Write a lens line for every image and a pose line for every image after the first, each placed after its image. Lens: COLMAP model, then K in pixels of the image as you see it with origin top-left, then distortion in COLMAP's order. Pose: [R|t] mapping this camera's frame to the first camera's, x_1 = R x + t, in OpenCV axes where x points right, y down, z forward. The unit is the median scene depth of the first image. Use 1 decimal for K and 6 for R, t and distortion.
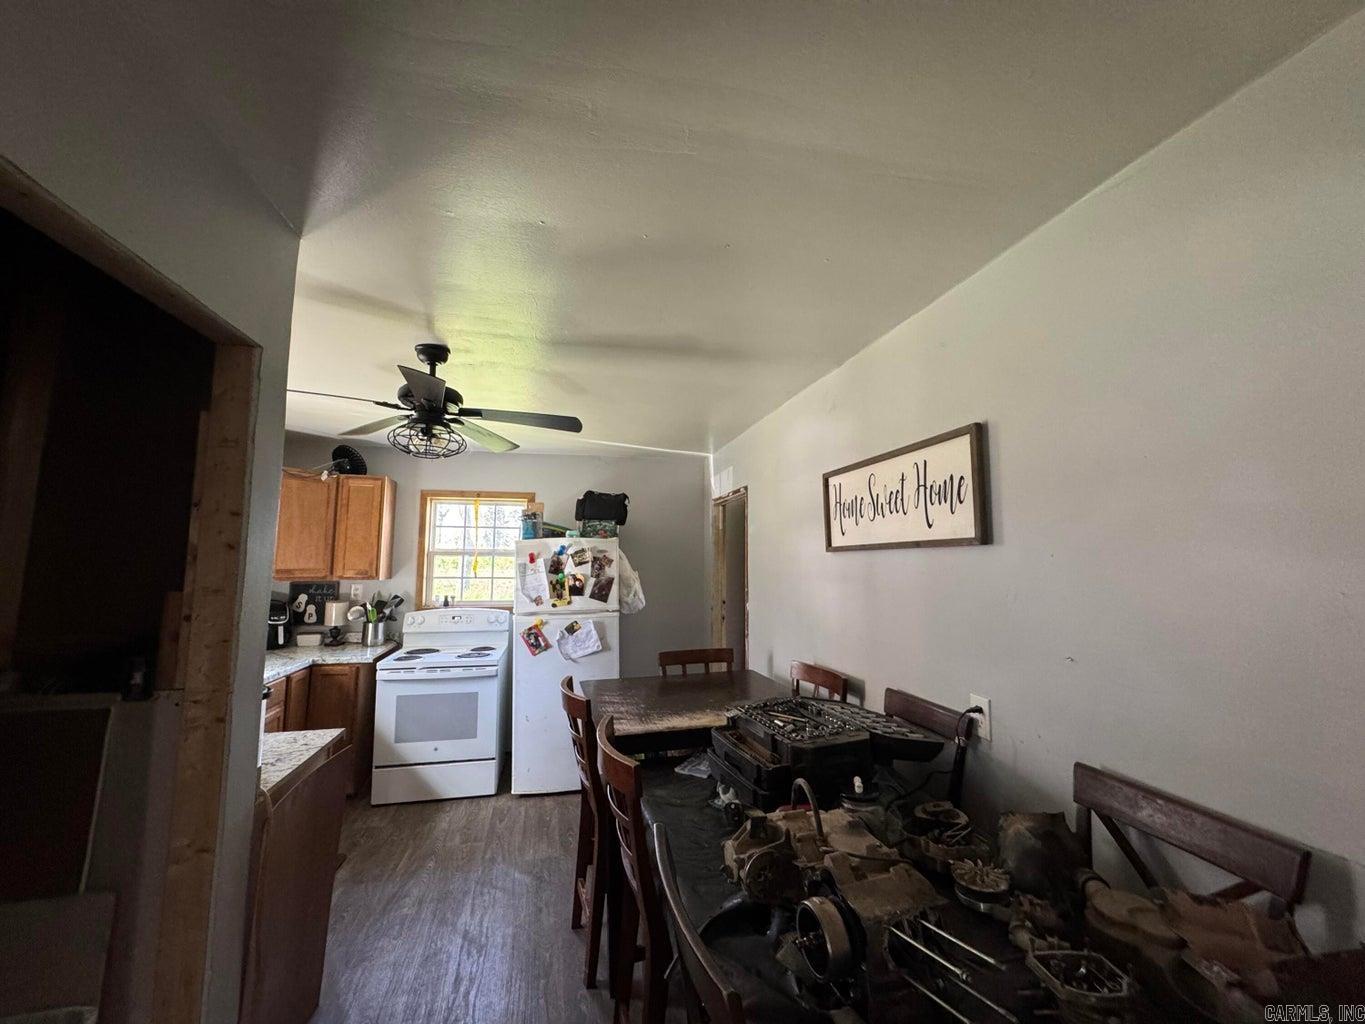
lens RADIAL K [[544.1, 0, 669.6], [0, 544.1, 508.3], [0, 0, 1]] dist [0.002019, 0.000678]
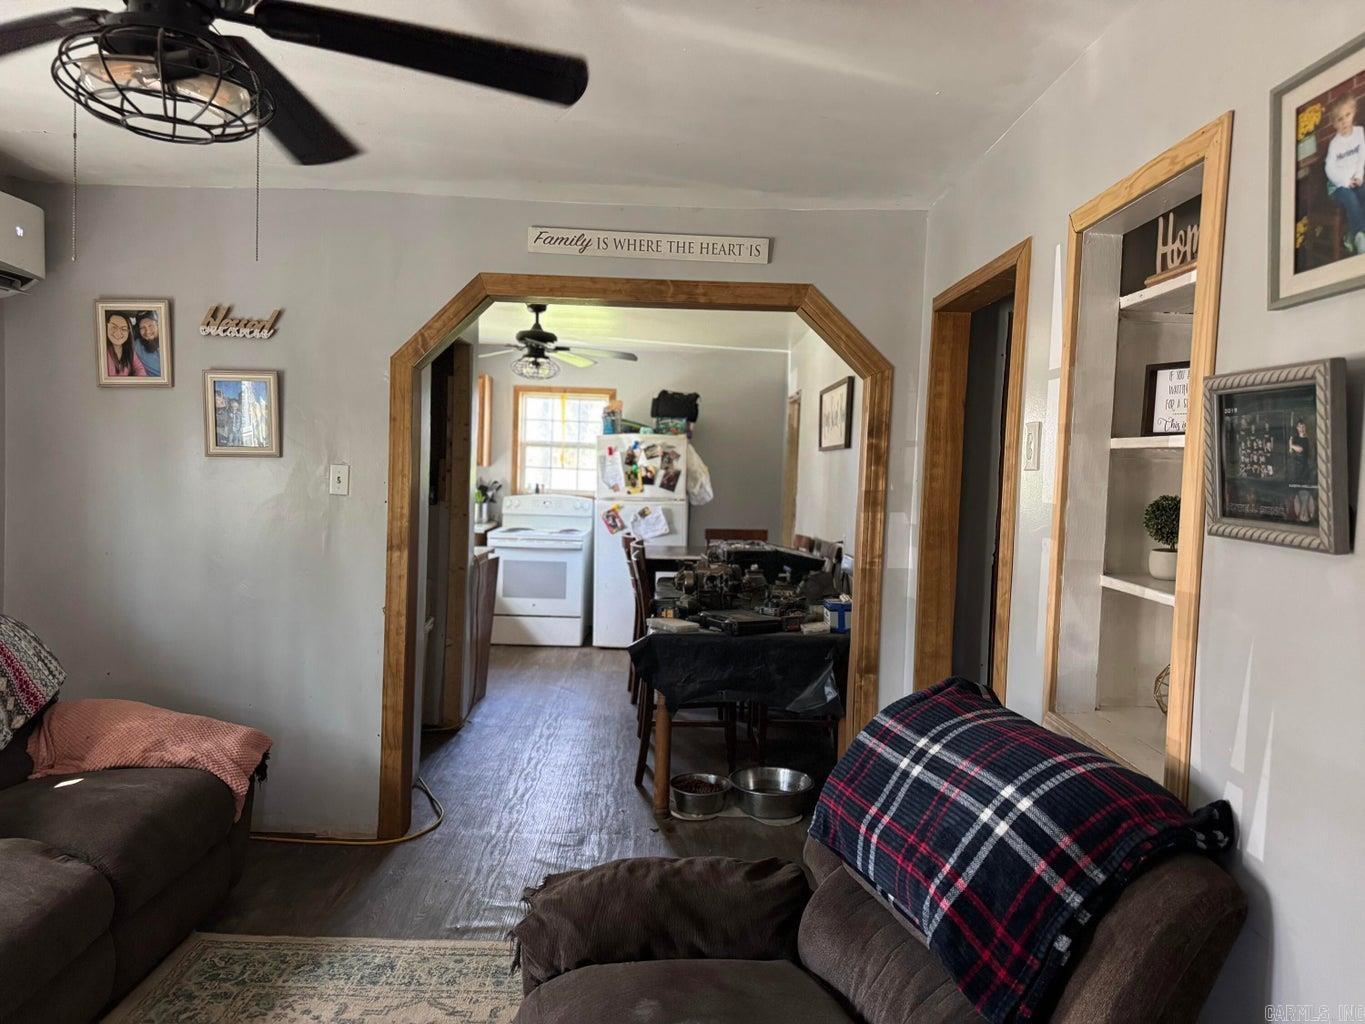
lens RADIAL K [[961.1, 0, 677.5], [0, 961.1, 509.9], [0, 0, 1]] dist [0.044816, -0.042371]
pose [[0.977580, 0.040533, -0.206624, 0.306498], [-0.010768, 0.989637, 0.143187, -0.076877], [0.210287, -0.137752, 0.967886, -0.941324]]
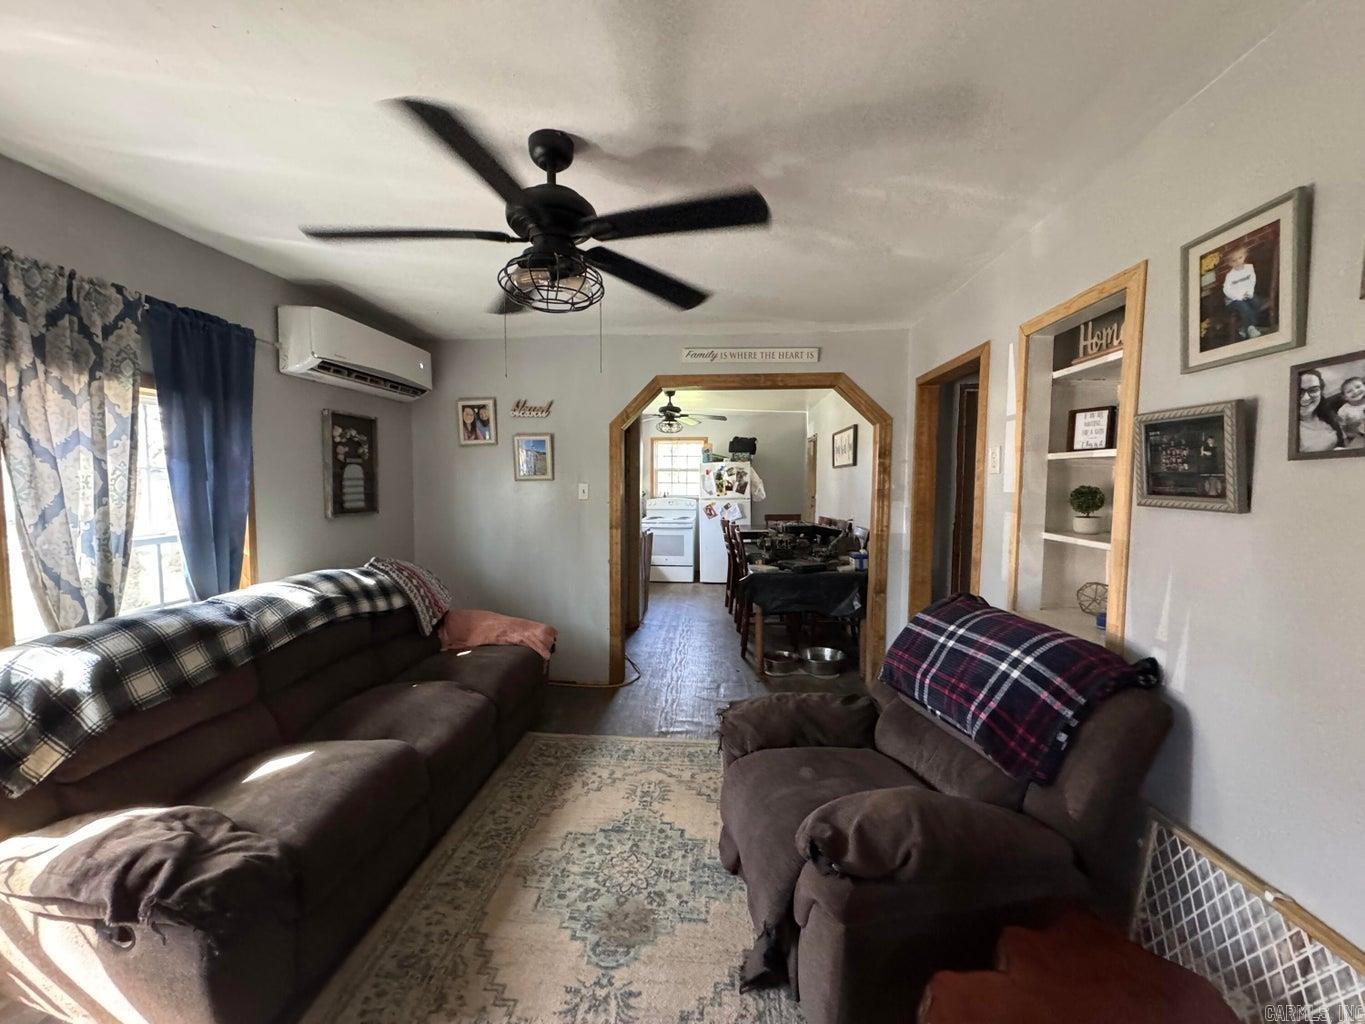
lens RADIAL K [[544.1, 0, 674.2], [0, 544.1, 512.7], [0, 0, 1]] dist [0.002019, 0.000678]
pose [[0.955554, 0.019536, -0.294169, 0.229845], [0.027199, 0.987705, 0.153944, -0.075810], [0.293560, -0.155102, 0.943274, -0.979047]]
